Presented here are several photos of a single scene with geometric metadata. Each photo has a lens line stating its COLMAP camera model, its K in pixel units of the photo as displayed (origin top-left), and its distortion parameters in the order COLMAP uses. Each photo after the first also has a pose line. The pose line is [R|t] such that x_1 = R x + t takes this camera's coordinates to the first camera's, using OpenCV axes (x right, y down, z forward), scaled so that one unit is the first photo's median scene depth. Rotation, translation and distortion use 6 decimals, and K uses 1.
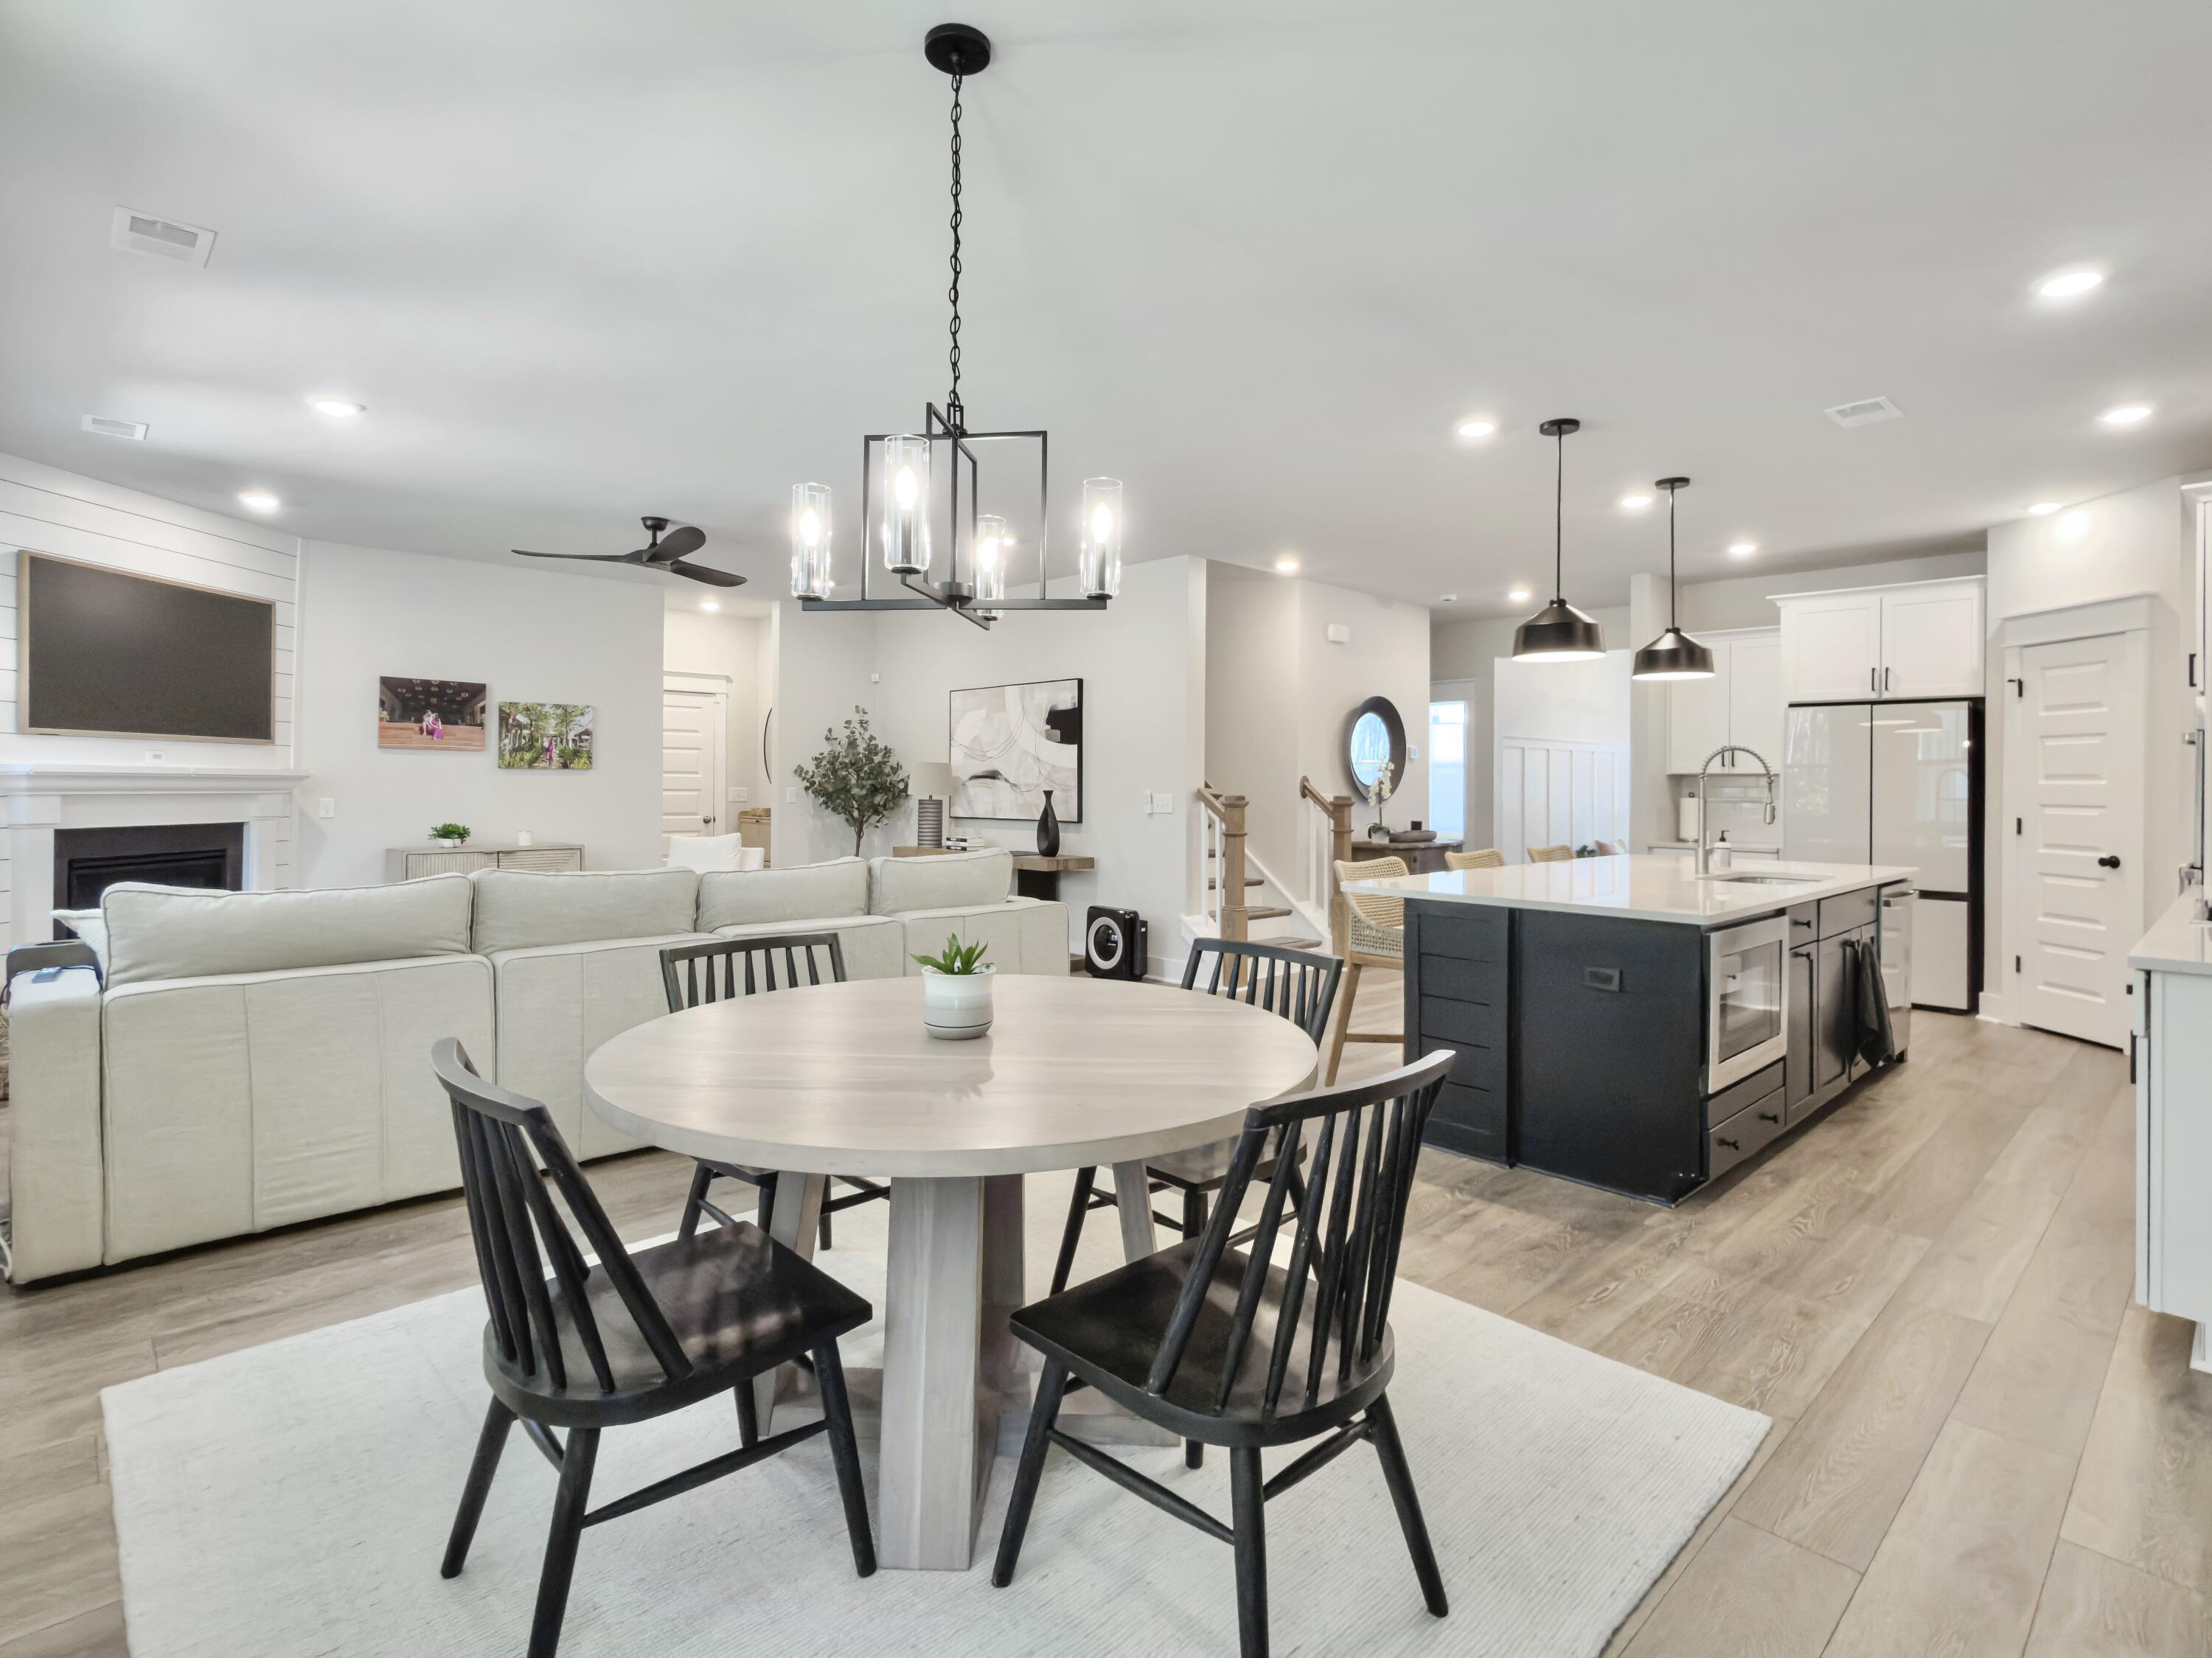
lens RADIAL K [[1109.8, 0, 1112.7], [0, 1109.8, 777.6], [0, 0, 1]] dist [0.003164, 0.000636]
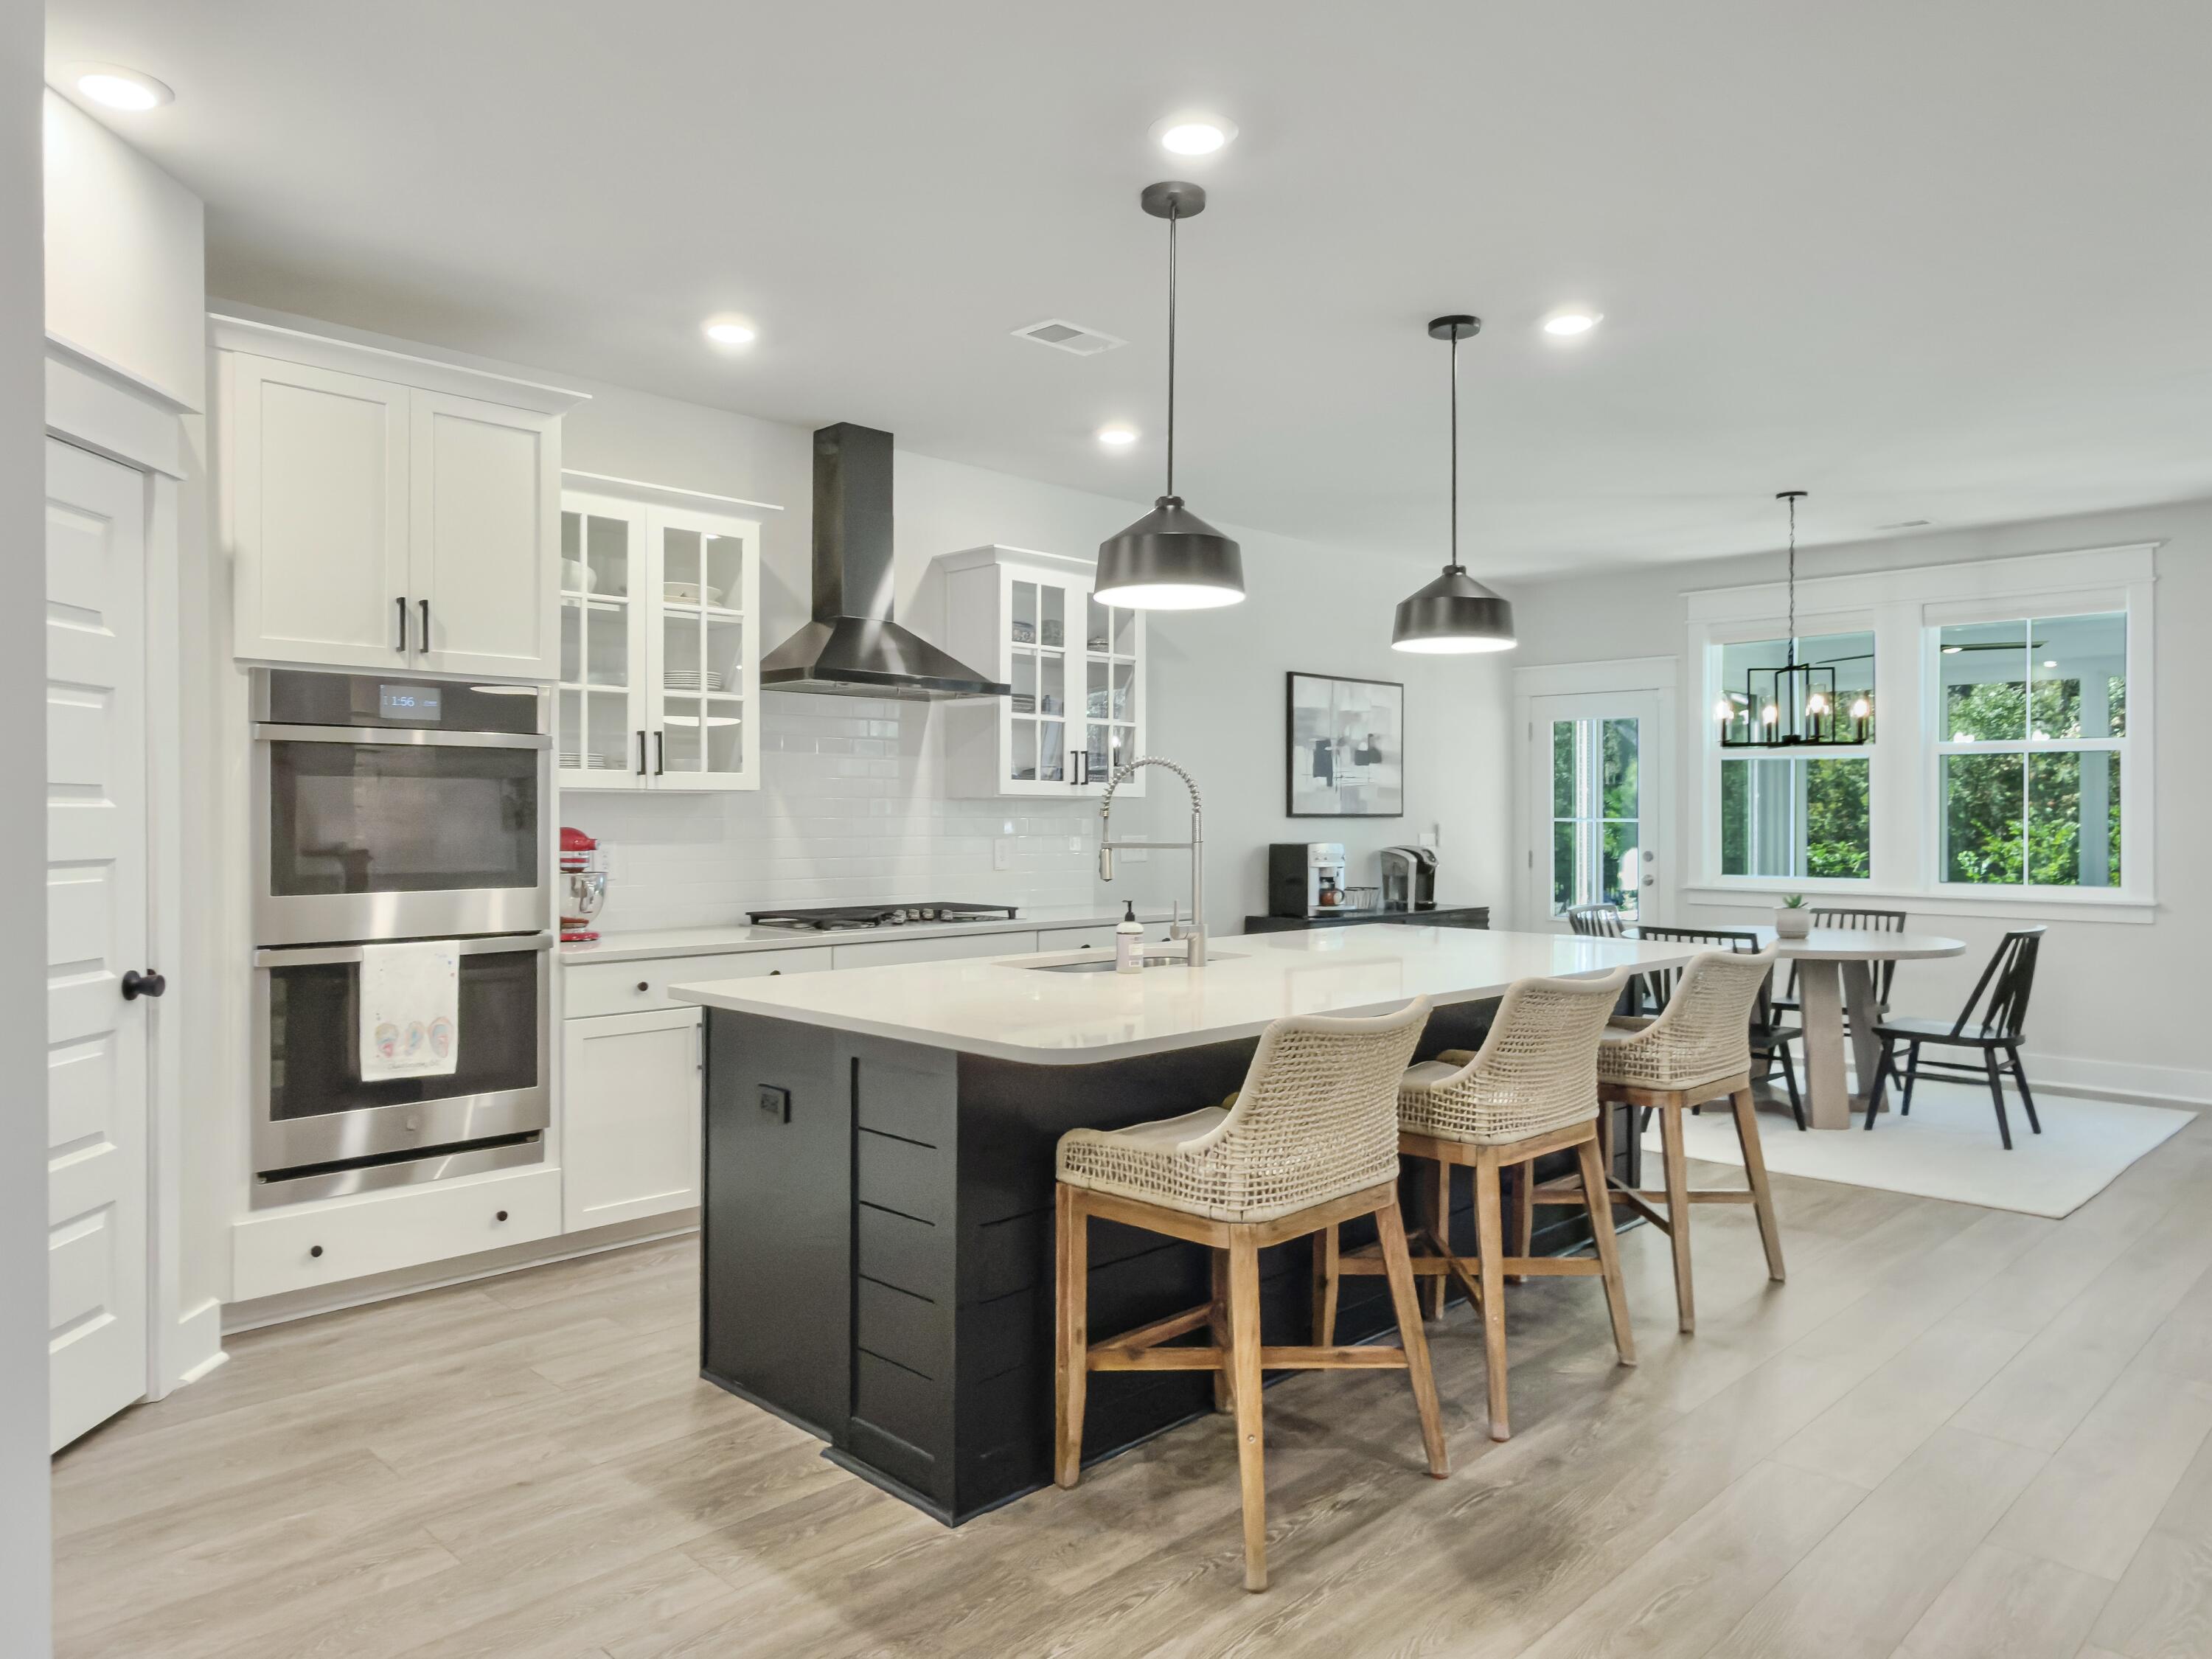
lens RADIAL K [[1489.4, 0, 1119.5], [0, 1489.4, 821.1], [0, 0, 1]] dist [0.001863, 0.002600]
pose [[-0.999472, -0.011072, -0.030550, 0.383325], [-0.011050, 0.999939, -0.000870, 0.005240], [0.030557, -0.000532, -0.999533, 1.161783]]
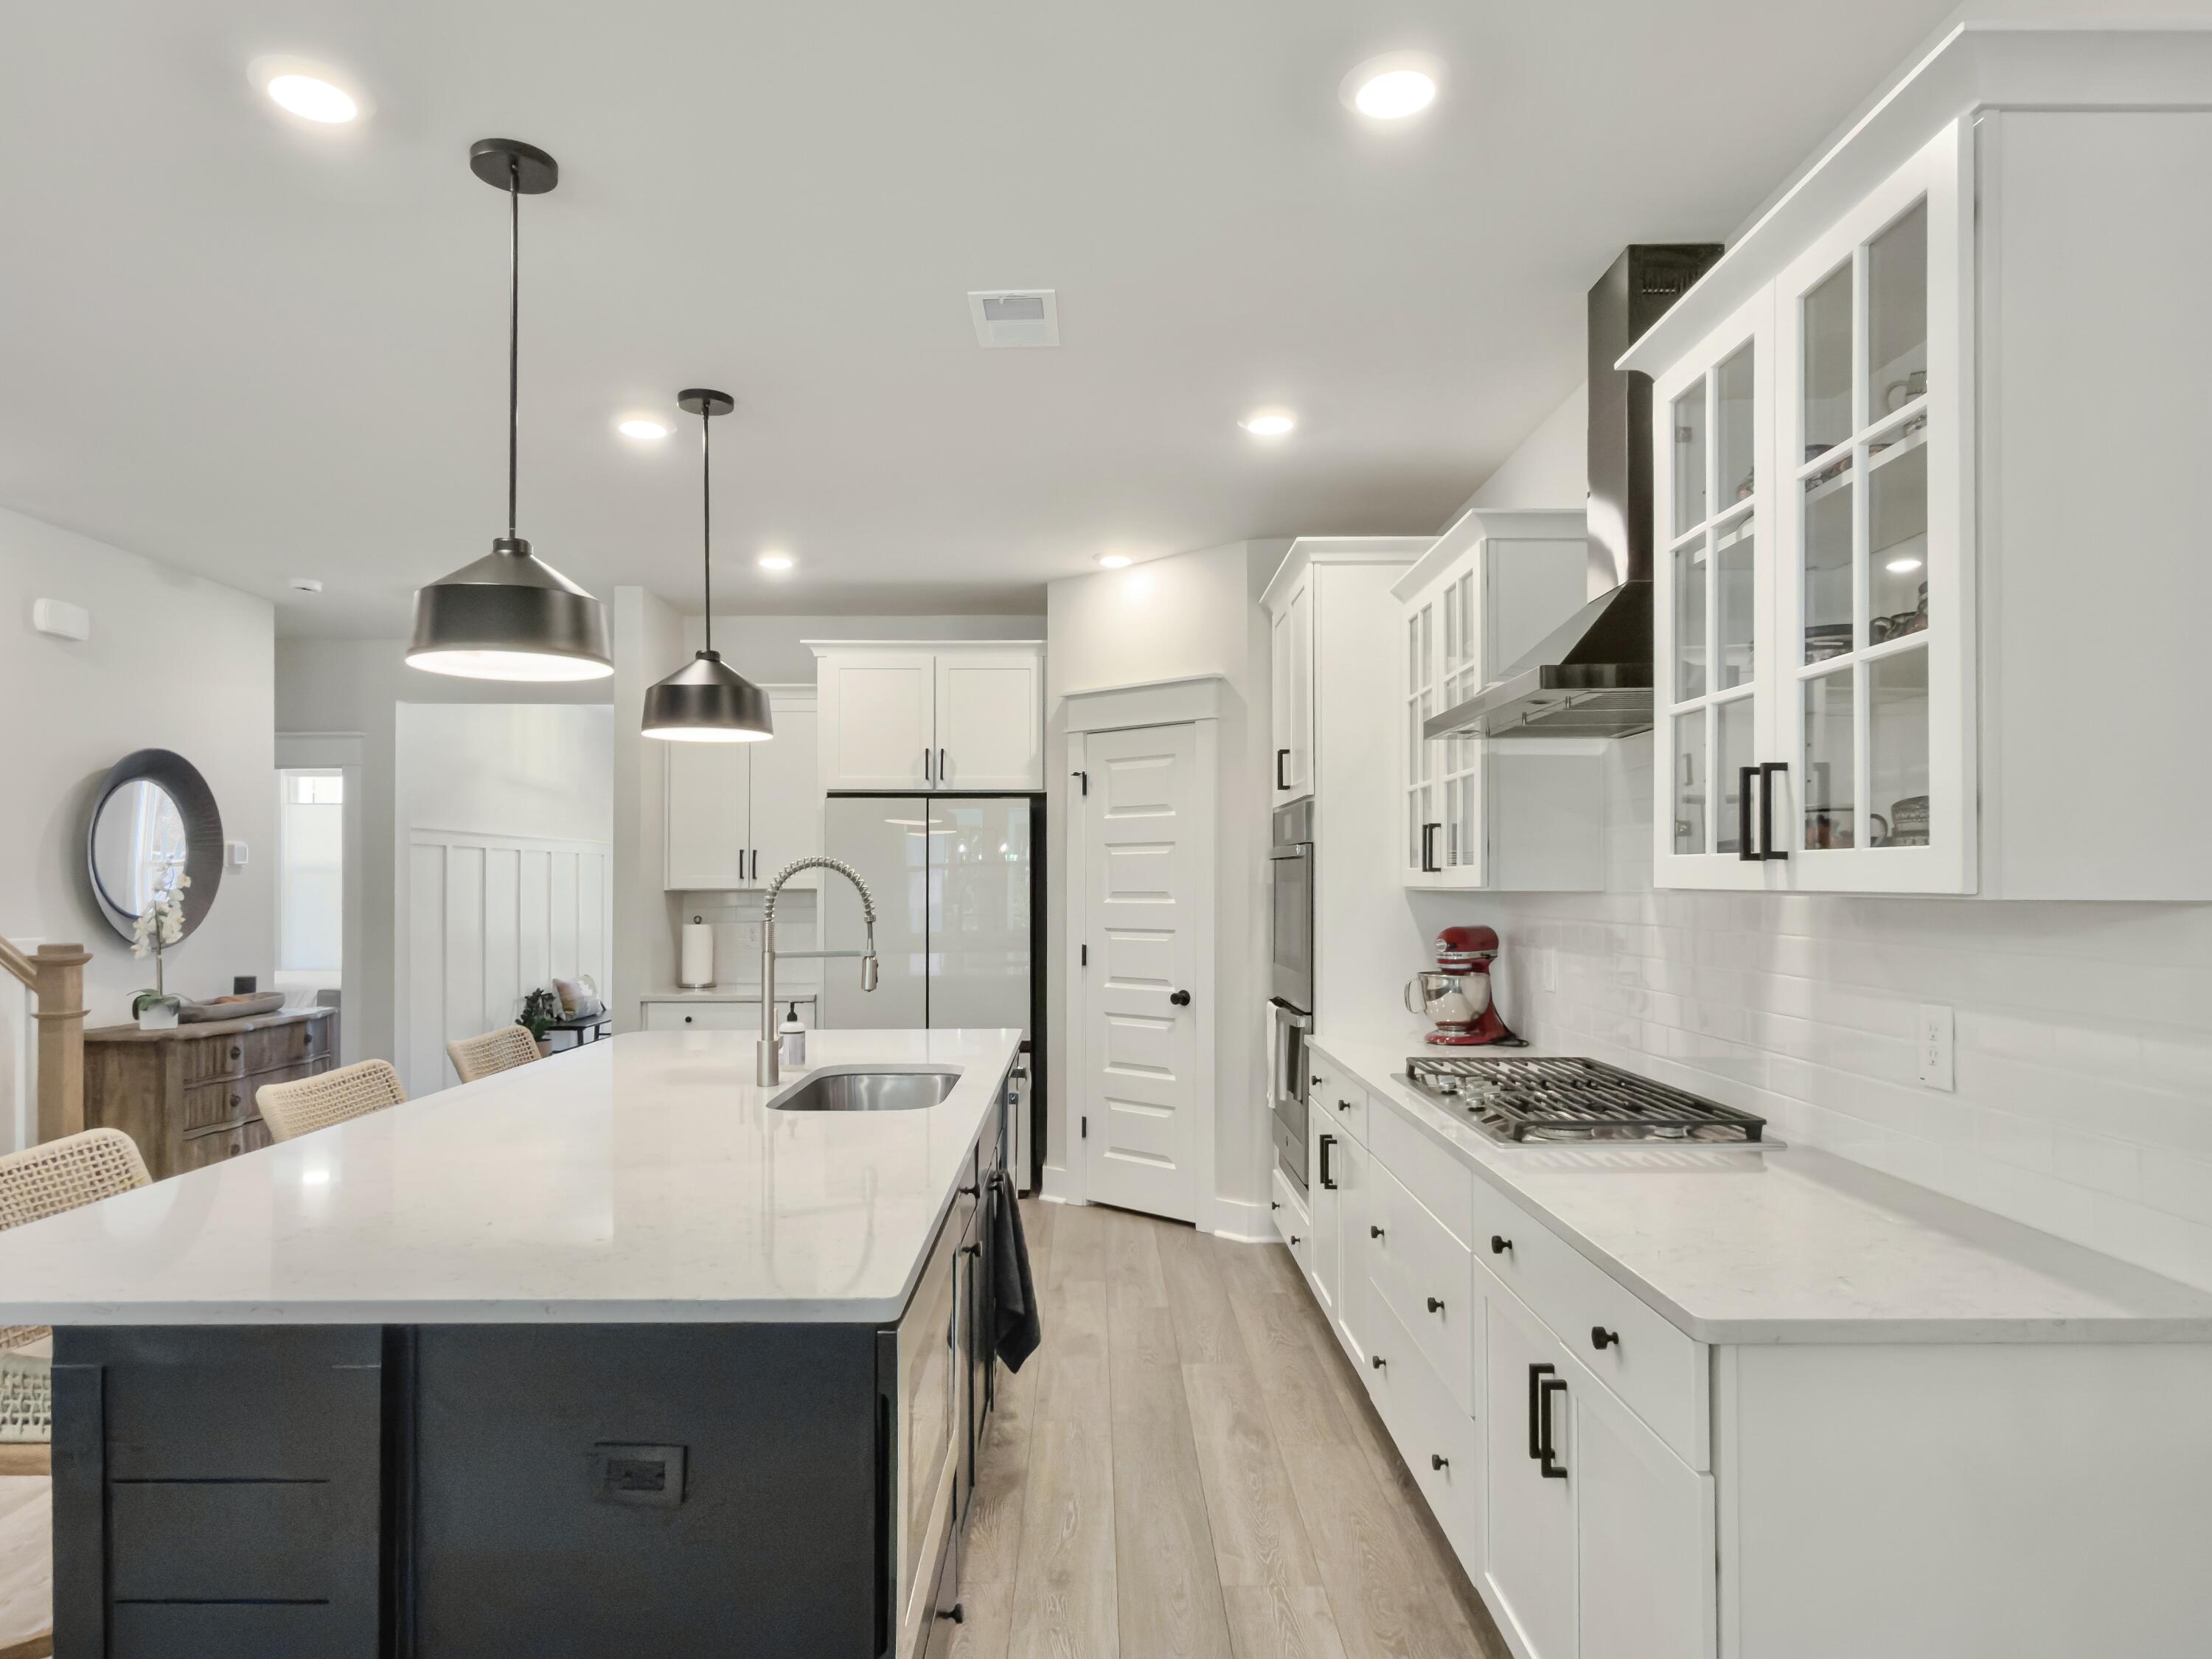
lens RADIAL K [[1311.3, 0, 1082.9], [0, 1311.3, 862.3], [0, 0, 1]] dist [0.003005, -0.000063]
pose [[0.694377, 0.001190, 0.719610, 0.104944], [0.005209, 0.999964, -0.006680, -0.013741], [-0.719593, 0.008386, 0.694346, 0.272672]]
